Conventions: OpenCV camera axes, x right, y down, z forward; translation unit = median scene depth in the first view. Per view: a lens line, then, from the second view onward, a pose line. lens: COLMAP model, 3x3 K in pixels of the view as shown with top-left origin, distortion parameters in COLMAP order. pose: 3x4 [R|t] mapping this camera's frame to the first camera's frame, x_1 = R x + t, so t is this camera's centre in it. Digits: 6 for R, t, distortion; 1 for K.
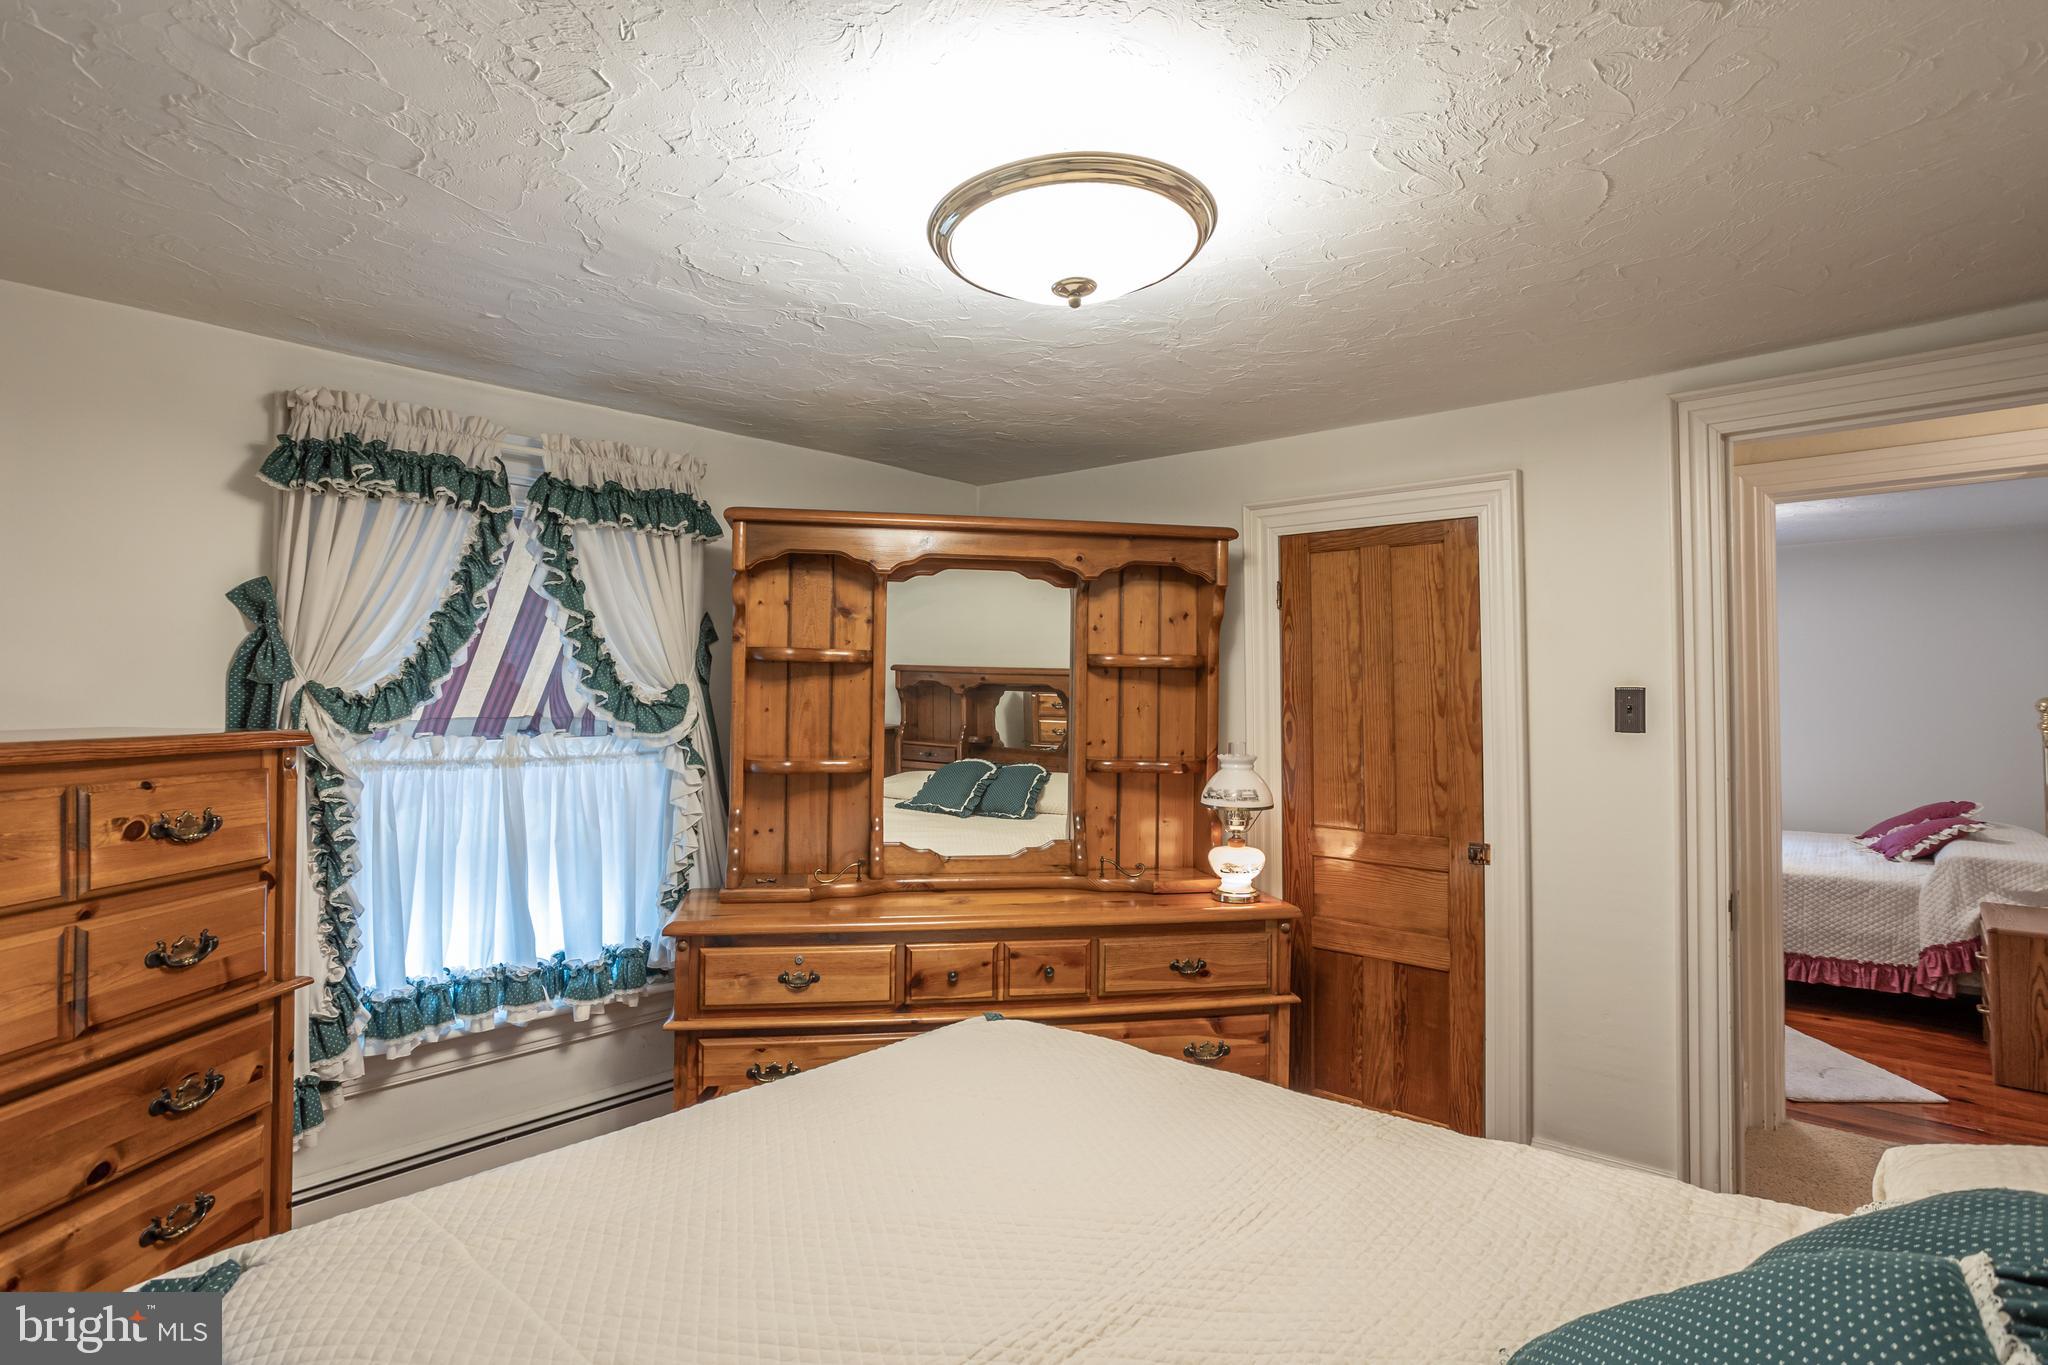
lens RADIAL K [[1041.1, 0, 1014.9], [0, 1041.1, 663.2], [0, 0, 1]] dist [-0.044675, 0.023259]
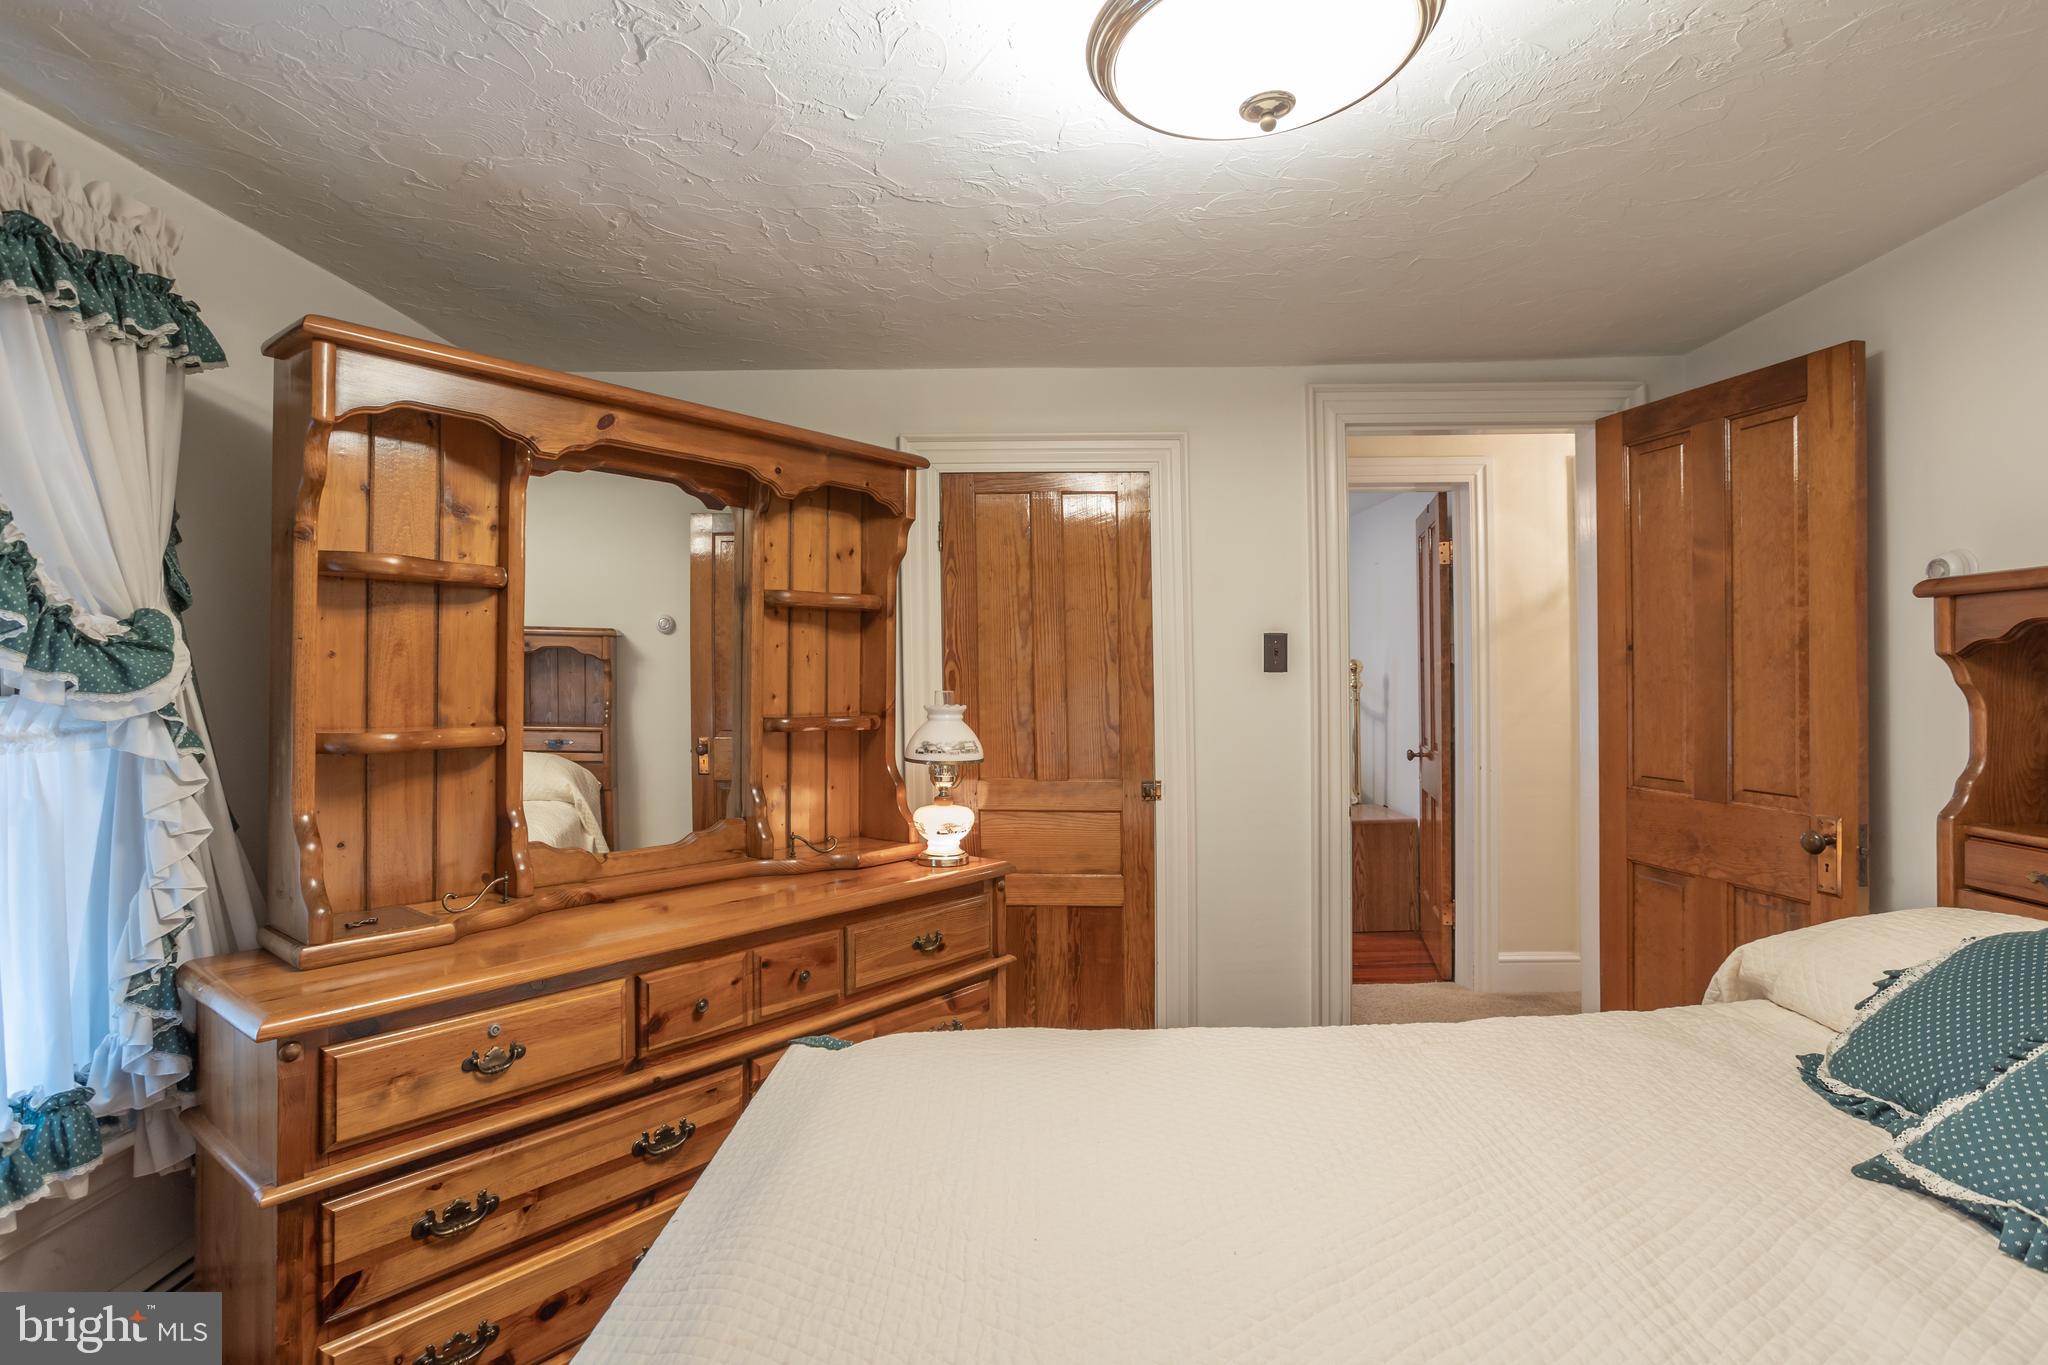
lens RADIAL K [[1041.1, 0, 1089.4], [0, 1041.1, 658.5], [0, 0, 1]] dist [-0.044675, 0.023259]
pose [[0.758956, -0.002645, 0.651137, -0.289534], [-0.009062, 0.999852, 0.014625, 0.033813], [-0.651079, -0.017001, 0.758819, 0.229629]]
